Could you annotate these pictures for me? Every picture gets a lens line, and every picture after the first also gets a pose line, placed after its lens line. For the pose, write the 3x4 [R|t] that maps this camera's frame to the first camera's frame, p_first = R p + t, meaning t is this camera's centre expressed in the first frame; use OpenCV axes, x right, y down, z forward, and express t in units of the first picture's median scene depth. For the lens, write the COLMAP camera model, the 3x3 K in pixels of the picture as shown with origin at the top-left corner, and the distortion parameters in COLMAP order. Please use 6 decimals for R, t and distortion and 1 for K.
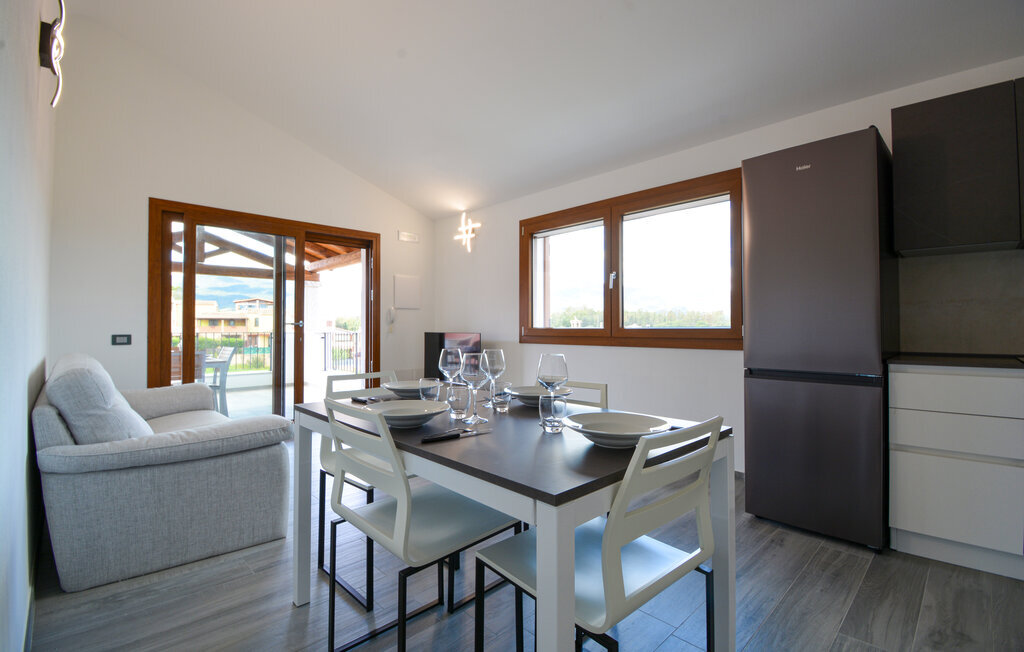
lens RADIAL K [[461.2, 0, 492.5], [0, 461.2, 320.7], [0, 0, 1]] dist [0.013616, -0.024044]
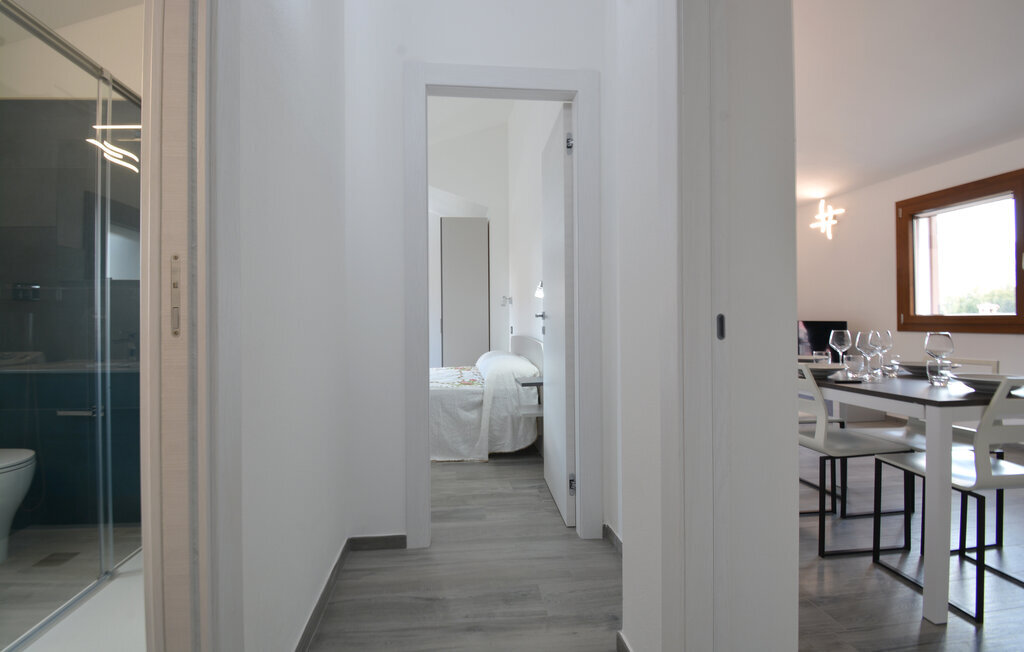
lens RADIAL K [[461.2, 0, 492.5], [0, 461.2, 320.7], [0, 0, 1]] dist [0.013616, -0.024044]
pose [[0.794467, -0.007388, -0.607262, -0.028940], [0.020014, 0.999701, 0.014022, -0.002916], [0.606977, -0.023294, 0.794378, -0.257564]]
